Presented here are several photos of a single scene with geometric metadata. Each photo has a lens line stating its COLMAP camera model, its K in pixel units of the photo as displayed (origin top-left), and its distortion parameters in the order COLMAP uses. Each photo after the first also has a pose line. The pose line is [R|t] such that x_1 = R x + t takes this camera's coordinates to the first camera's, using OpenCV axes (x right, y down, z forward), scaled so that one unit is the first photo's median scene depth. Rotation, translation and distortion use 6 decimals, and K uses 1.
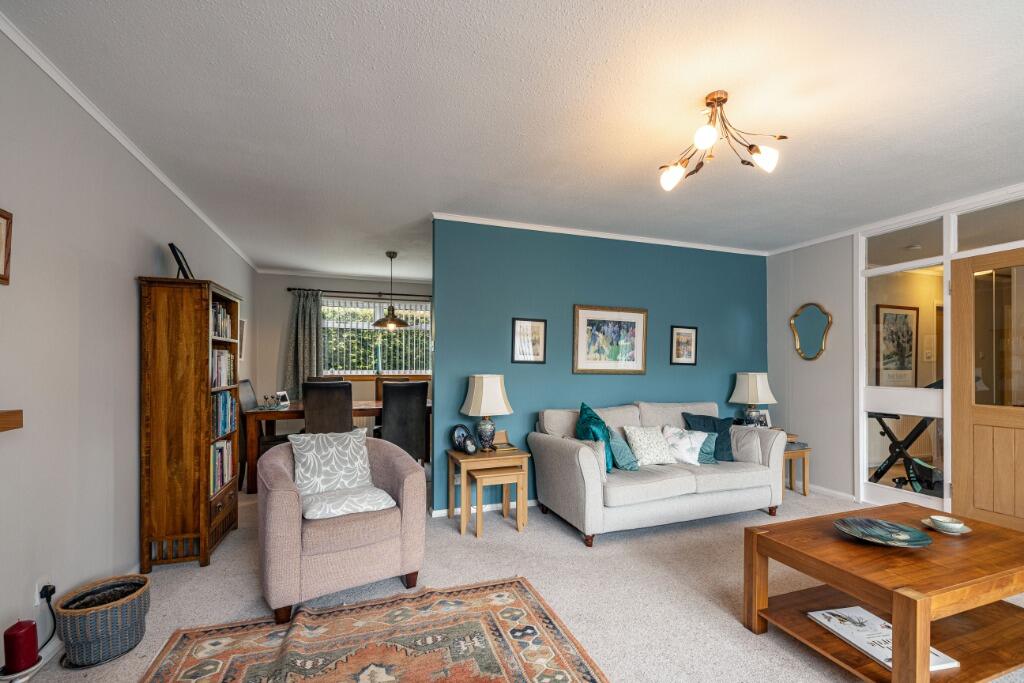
lens RADIAL K [[429.7, 0, 513.1], [0, 429.7, 337.9], [0, 0, 1]] dist [0.000264, -0.000034]
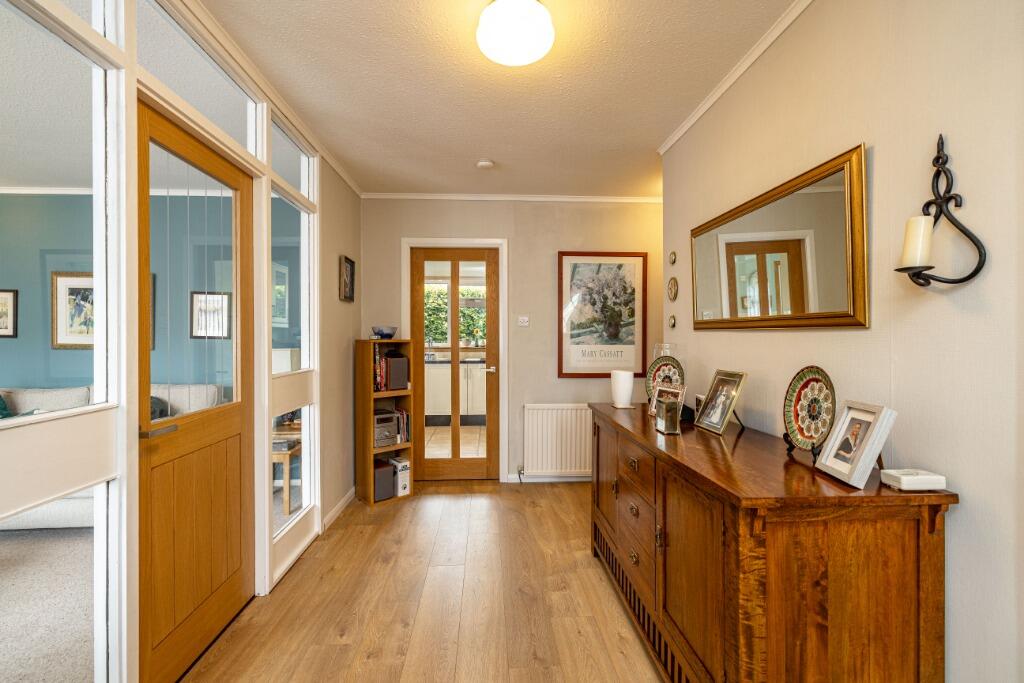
lens RADIAL K [[429.7, 0, 513.1], [0, 429.7, 337.9], [0, 0, 1]] dist [0.000264, -0.000034]
pose [[0.959665, -0.007537, -0.281045, 1.295379], [0.021629, 0.998657, 0.047075, 0.038150], [0.280313, -0.051255, 0.958539, 0.391755]]
